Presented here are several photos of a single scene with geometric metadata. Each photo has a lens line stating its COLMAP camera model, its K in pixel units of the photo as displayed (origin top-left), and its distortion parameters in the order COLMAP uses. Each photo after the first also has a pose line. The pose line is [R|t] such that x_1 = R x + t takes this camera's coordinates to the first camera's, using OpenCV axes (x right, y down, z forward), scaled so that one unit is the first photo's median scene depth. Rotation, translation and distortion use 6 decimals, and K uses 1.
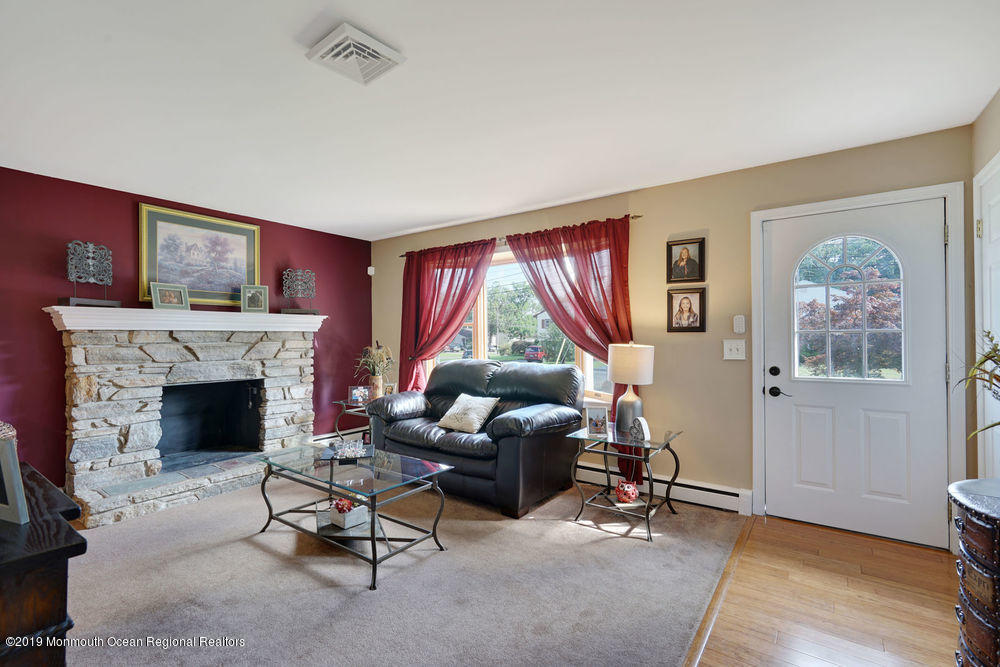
lens RADIAL K [[448.7, 0, 501.5], [0, 448.7, 336.1], [0, 0, 1]] dist [-0.009515, 0.004326]
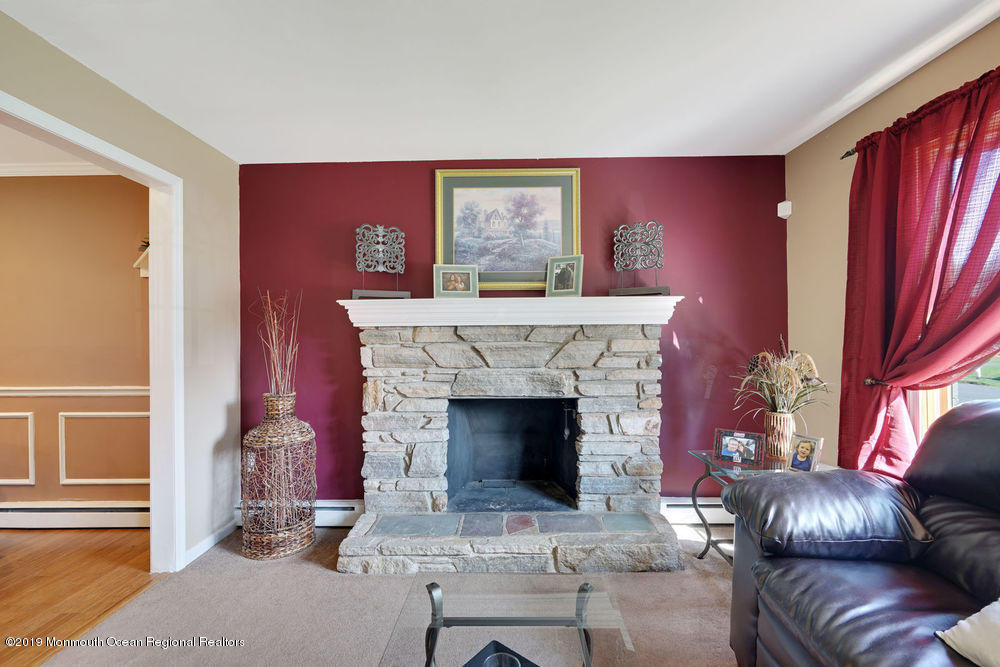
lens RADIAL K [[448.7, 0, 501.7], [0, 448.7, 334.7], [0, 0, 1]] dist [-0.009515, 0.004326]
pose [[0.574192, -0.001534, -0.818719, -0.073968], [0.006672, 0.999974, 0.002805, 0.000548], [0.818693, -0.007073, 0.574187, 0.642081]]
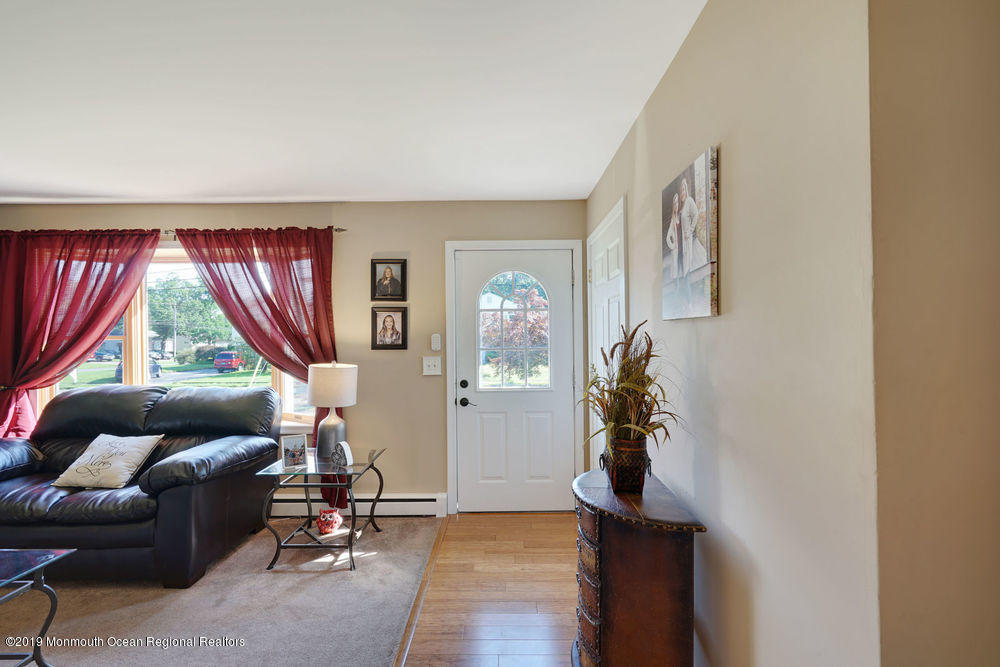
lens RADIAL K [[448.7, 0, 502.7], [0, 448.7, 335.2], [0, 0, 1]] dist [-0.009515, 0.004326]
pose [[0.812542, 0.000617, 0.582903, 0.024062], [0.002834, 0.999983, -0.005009, -0.033752], [-0.582896, 0.005721, 0.812526, 0.016962]]
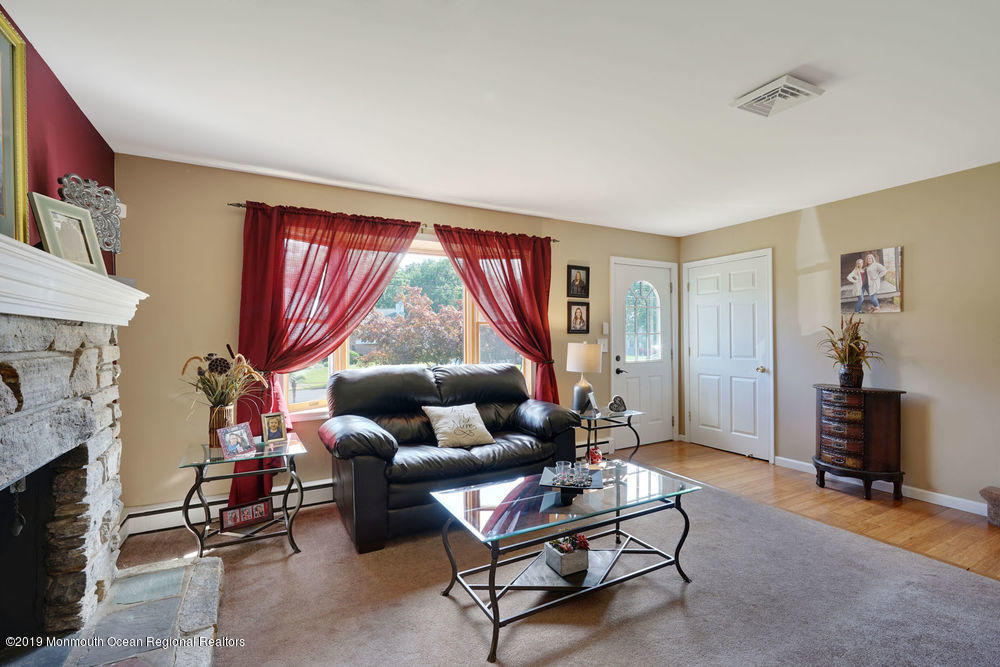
lens RADIAL K [[448.7, 0, 500.8], [0, 448.7, 338.1], [0, 0, 1]] dist [-0.009515, 0.004326]
pose [[0.428724, -0.000272, 0.903436, -0.875761], [0.003170, 0.999994, -0.001203, 0.005204], [-0.903430, 0.003379, 0.428722, 0.594955]]
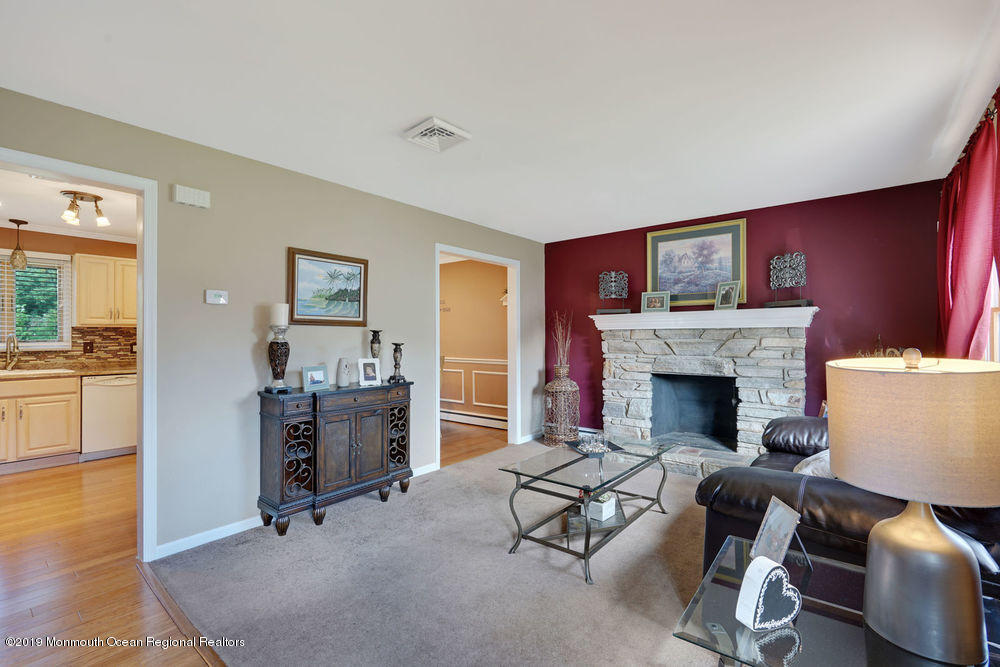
lens RADIAL K [[448.7, 0, 503.1], [0, 448.7, 335.0], [0, 0, 1]] dist [-0.009515, 0.004326]
pose [[-0.050550, 0.002443, -0.998719, 0.549073], [0.007921, 0.999967, 0.002045, -0.002336], [0.998690, -0.007807, -0.050568, 0.654173]]
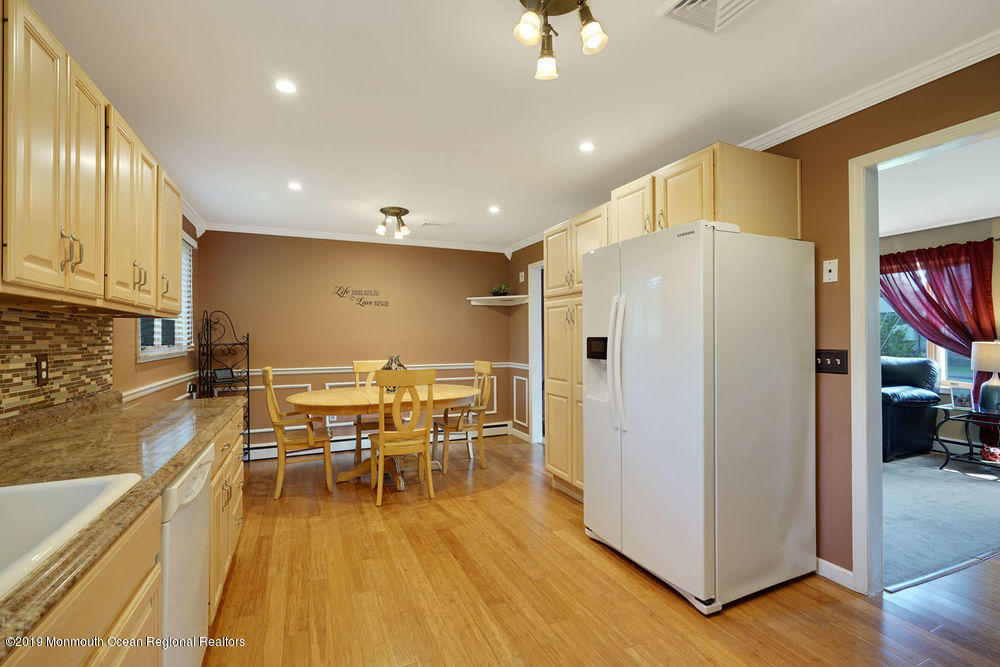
lens RADIAL K [[448.7, 0, 503.5], [0, 448.7, 333.2], [0, 0, 1]] dist [-0.009515, 0.004326]
pose [[0.863576, -0.003289, -0.504208, -0.262484], [0.002026, 0.999993, -0.003054, -0.004620], [0.504215, 0.001615, 0.863577, -0.749155]]
